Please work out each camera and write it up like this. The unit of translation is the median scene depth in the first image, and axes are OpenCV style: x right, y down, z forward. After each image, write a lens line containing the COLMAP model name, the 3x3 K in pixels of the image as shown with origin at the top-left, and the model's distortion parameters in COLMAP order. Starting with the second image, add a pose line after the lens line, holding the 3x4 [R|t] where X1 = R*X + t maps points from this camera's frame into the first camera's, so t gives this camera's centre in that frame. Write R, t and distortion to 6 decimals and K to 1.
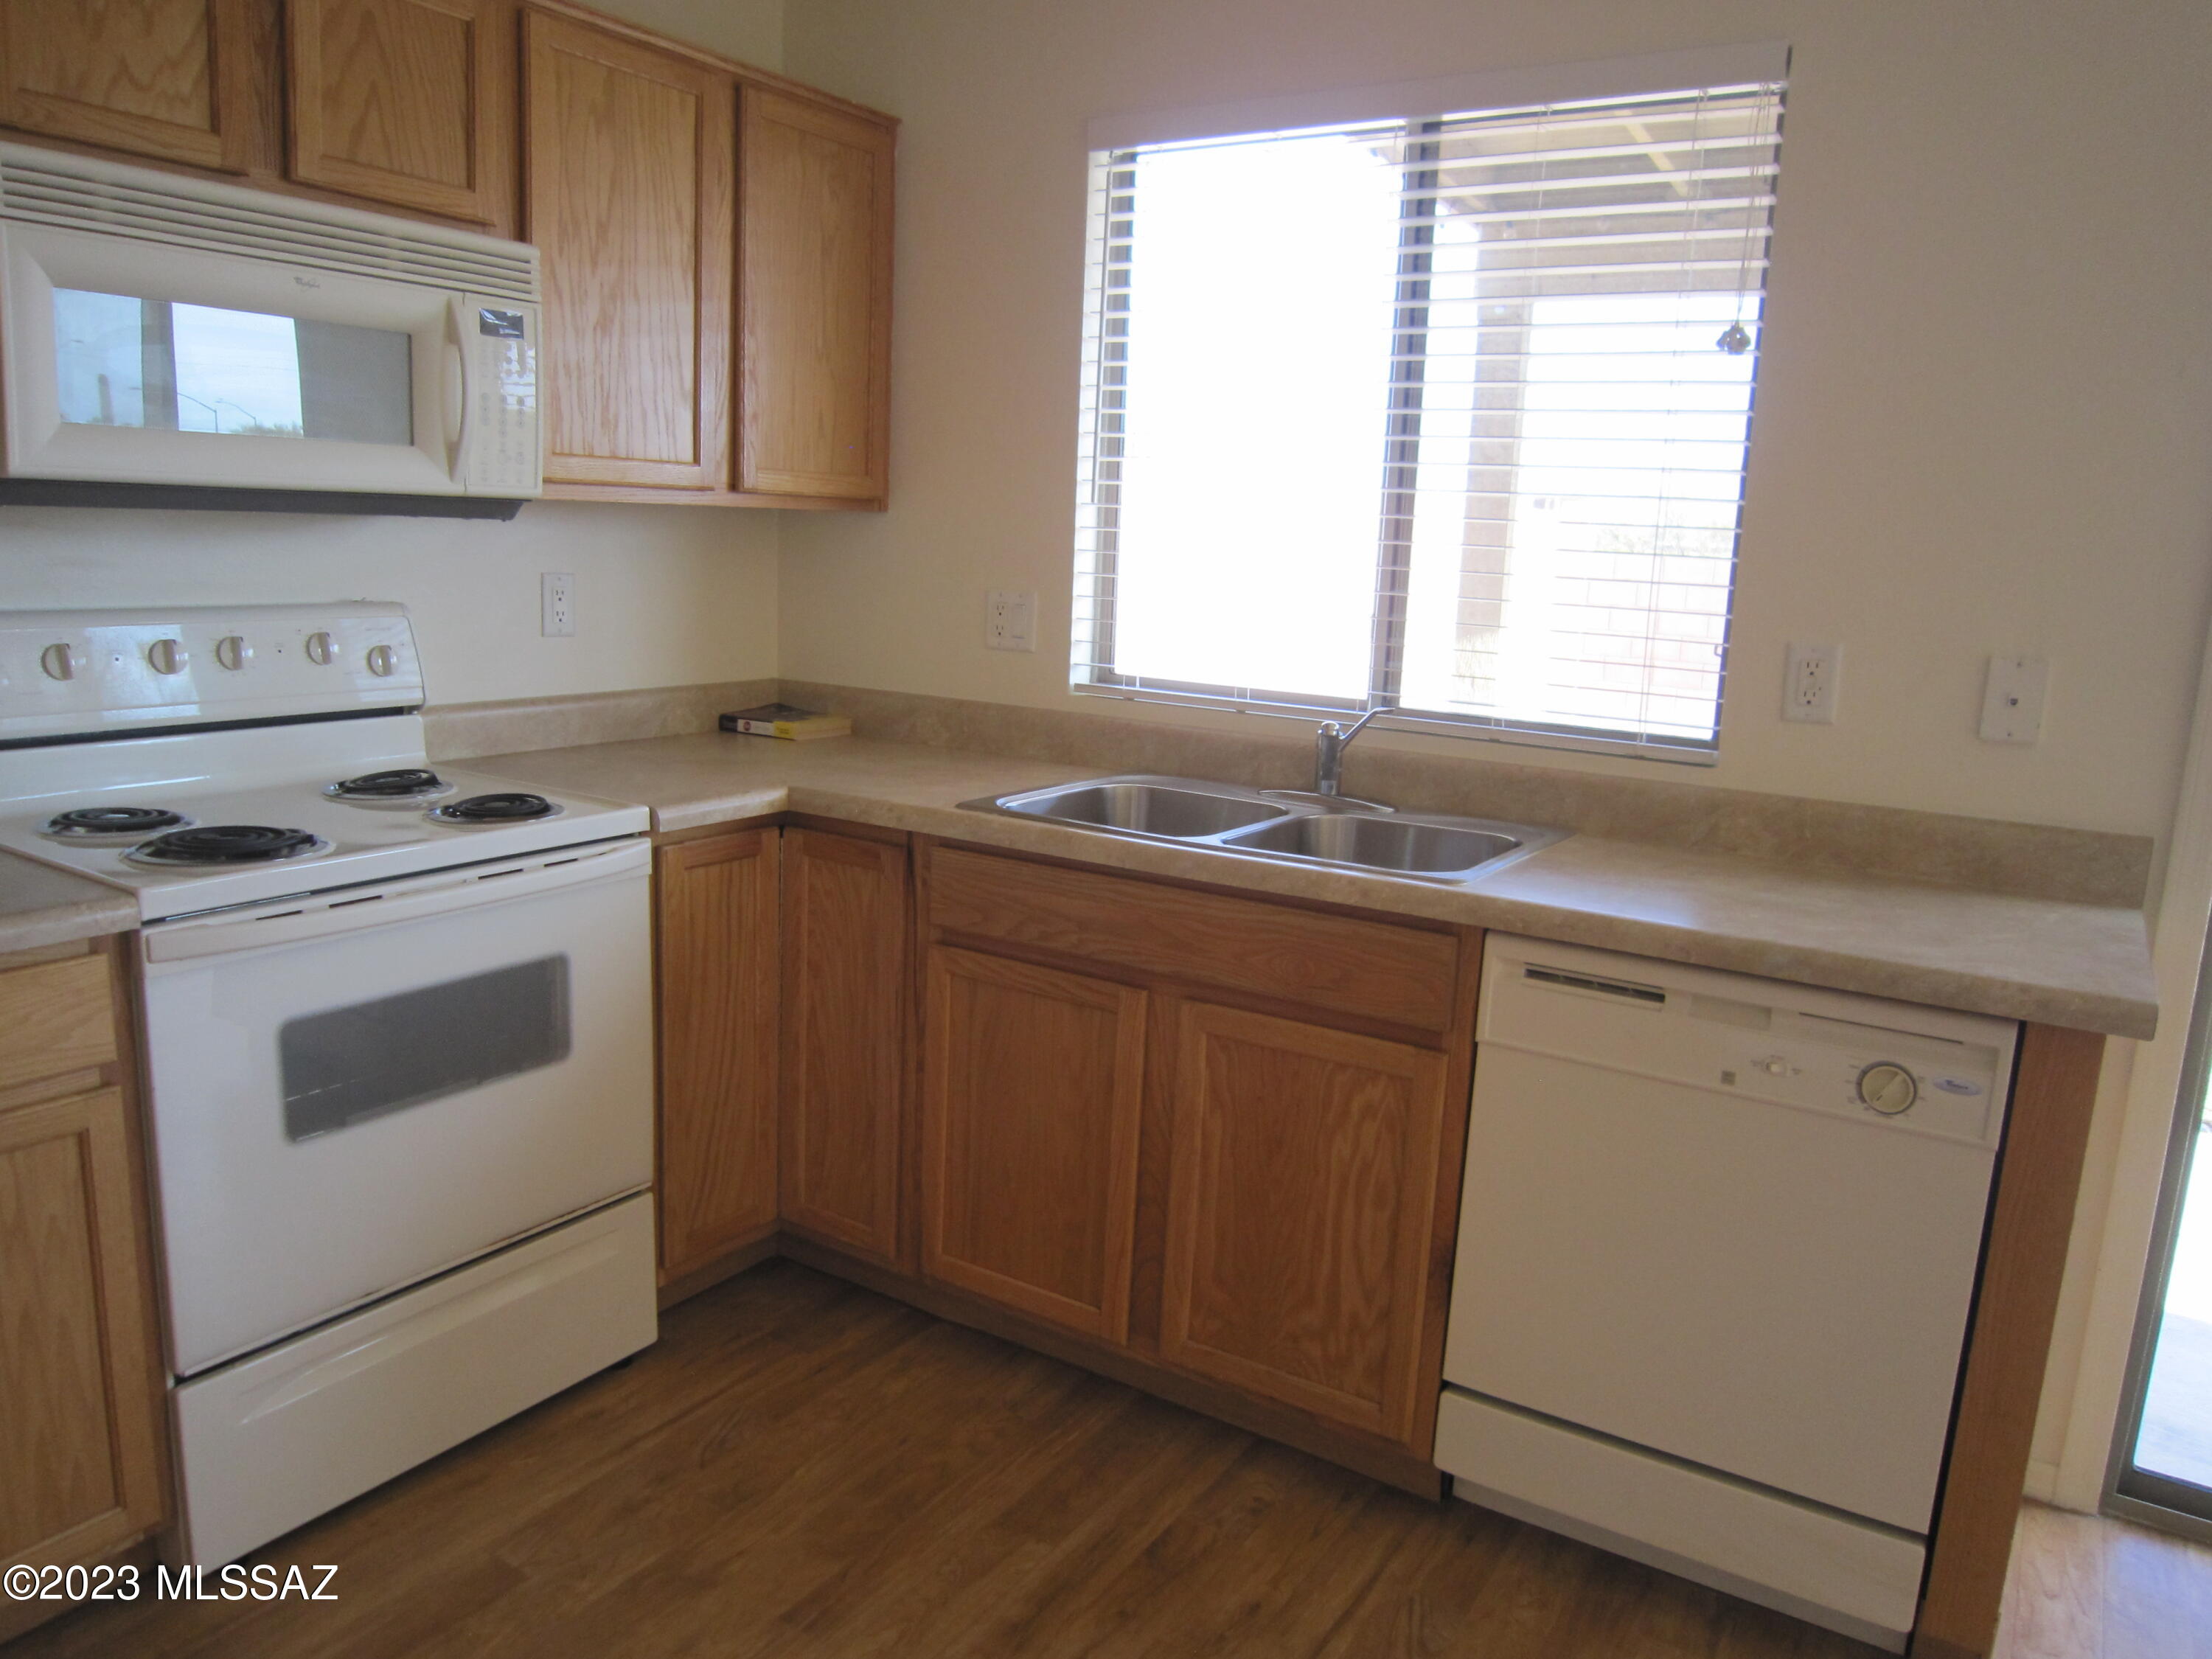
lens RADIAL K [[1587.1, 0, 1089.9], [0, 1587.1, 831.0], [0, 0, 1]] dist [-0.046086, 0.021711]
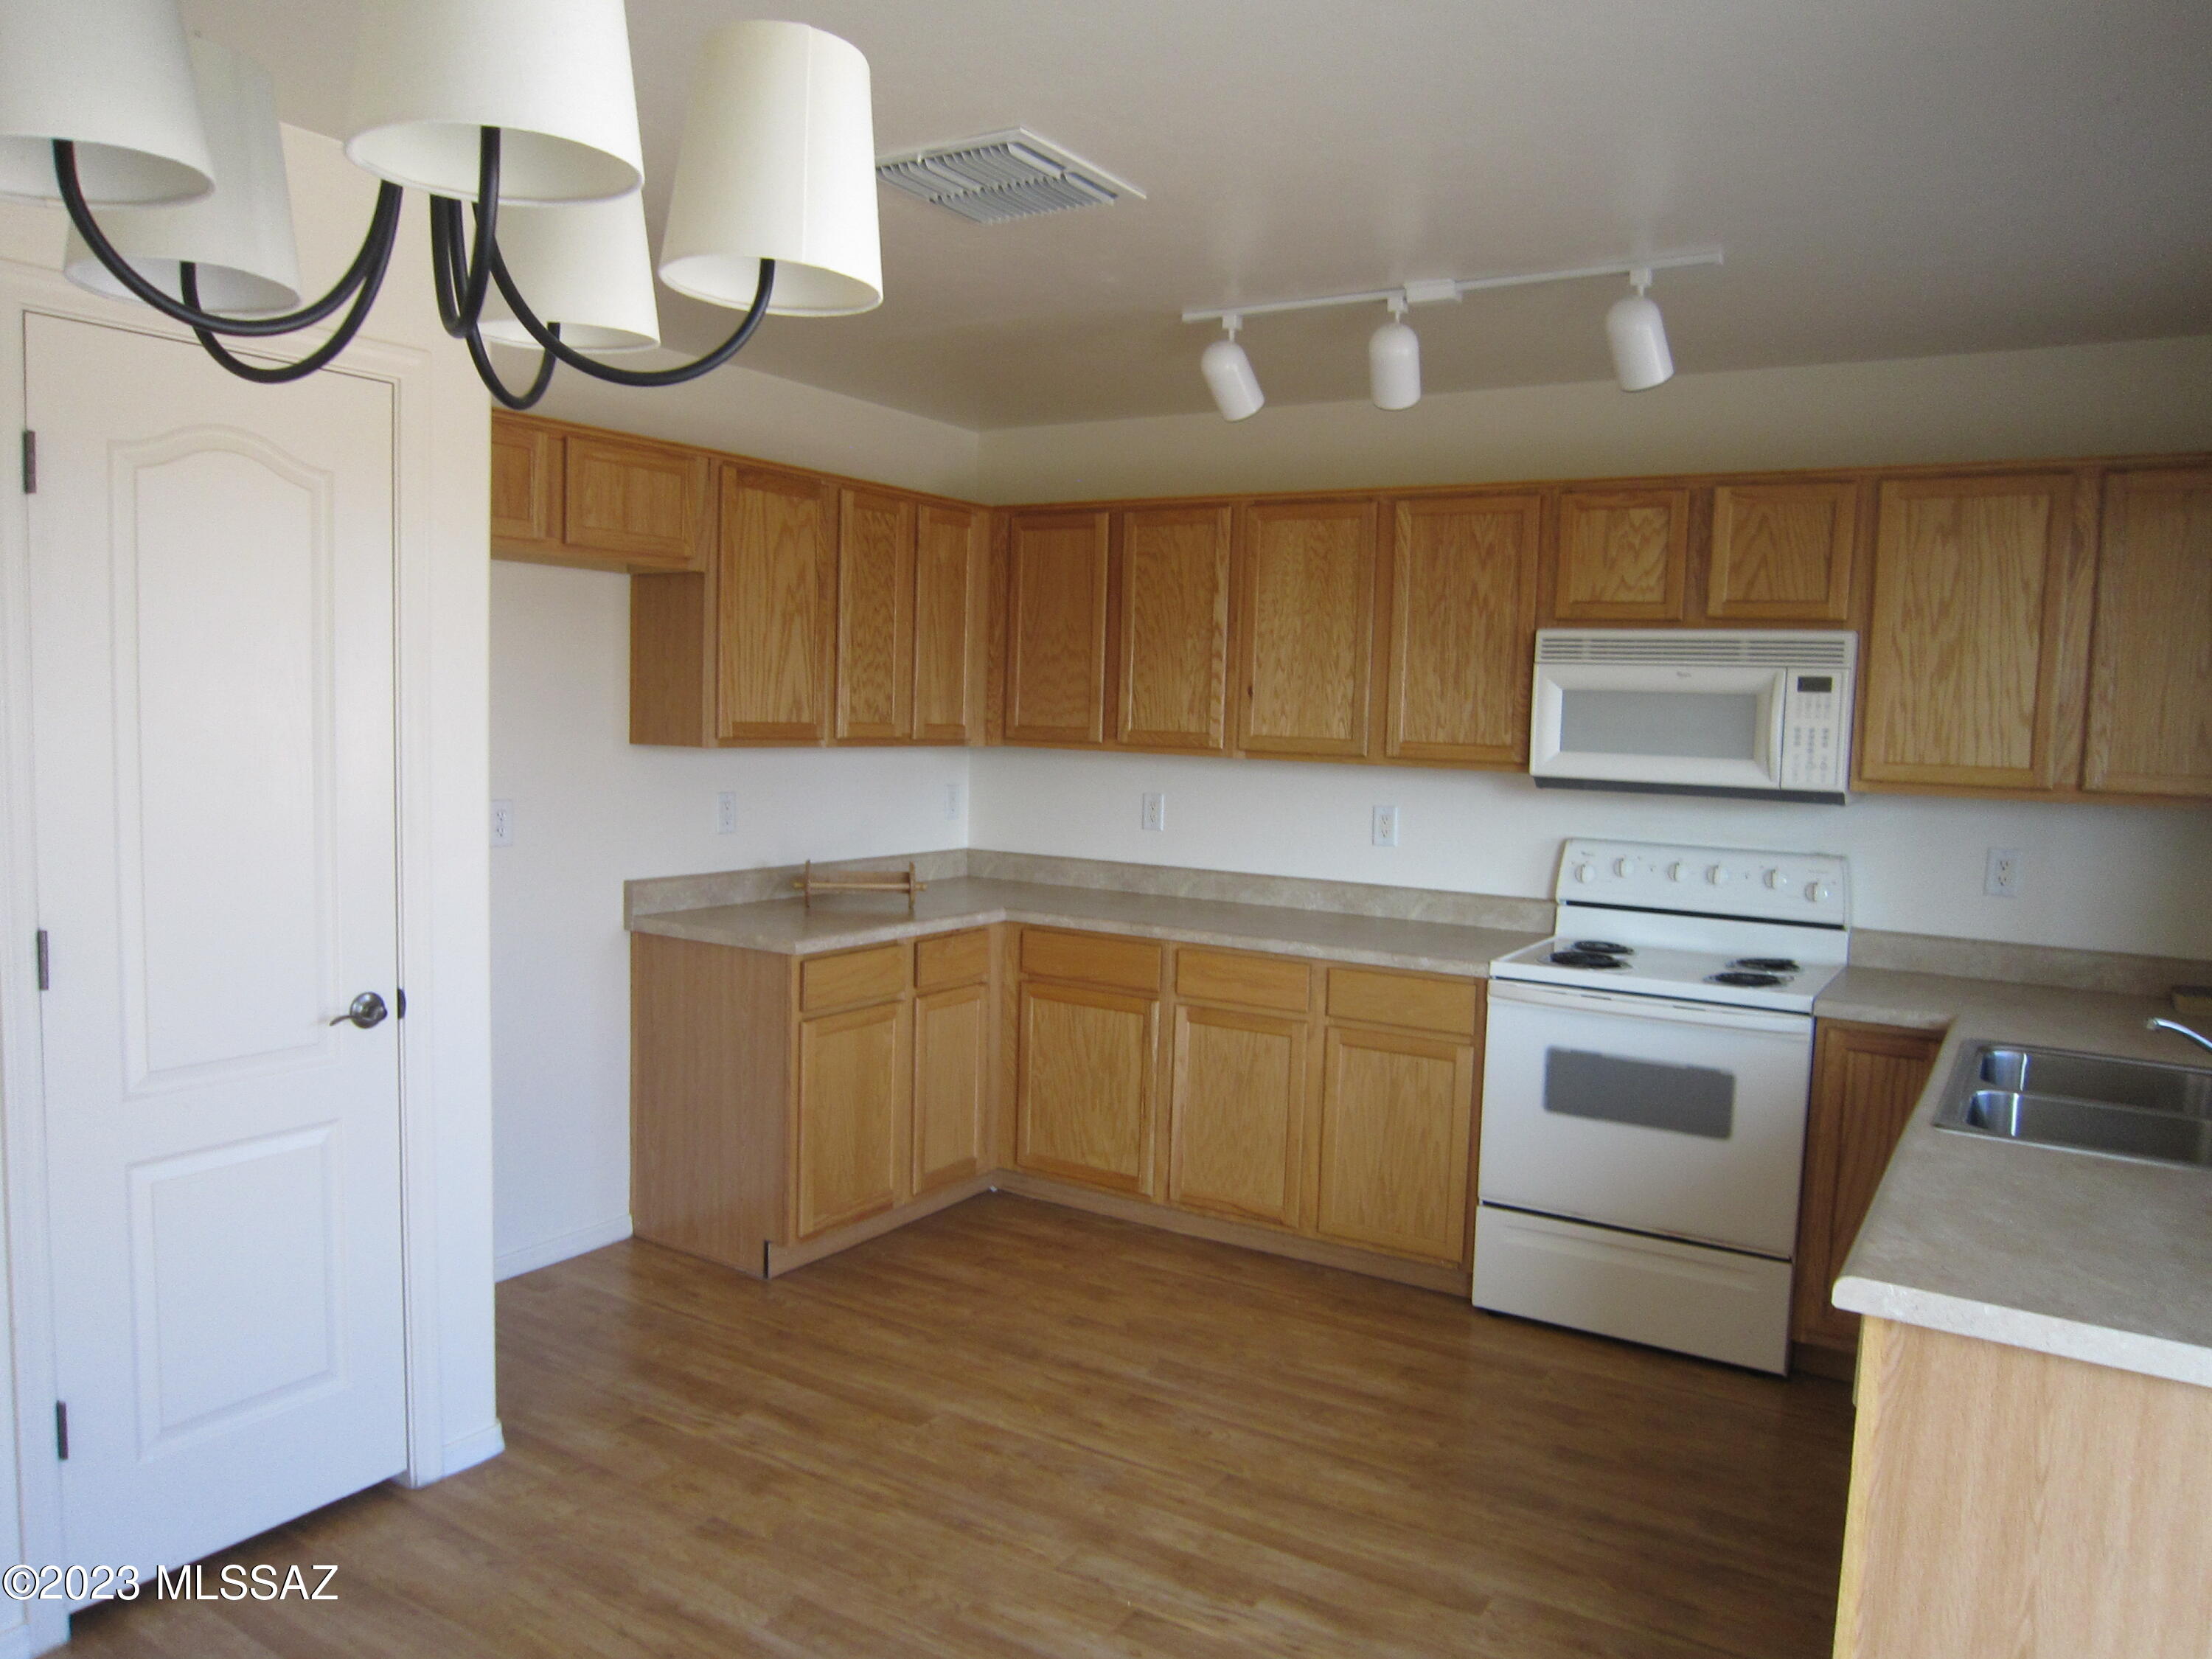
lens RADIAL K [[1587.1, 0, 1089.9], [0, 1587.1, 831.0], [0, 0, 1]] dist [-0.046086, 0.021711]
pose [[0.000172, 0.041849, -0.999124, 1.146166], [-0.215571, 0.975634, 0.040828, -0.078439], [0.976488, 0.215375, 0.009189, 0.281920]]
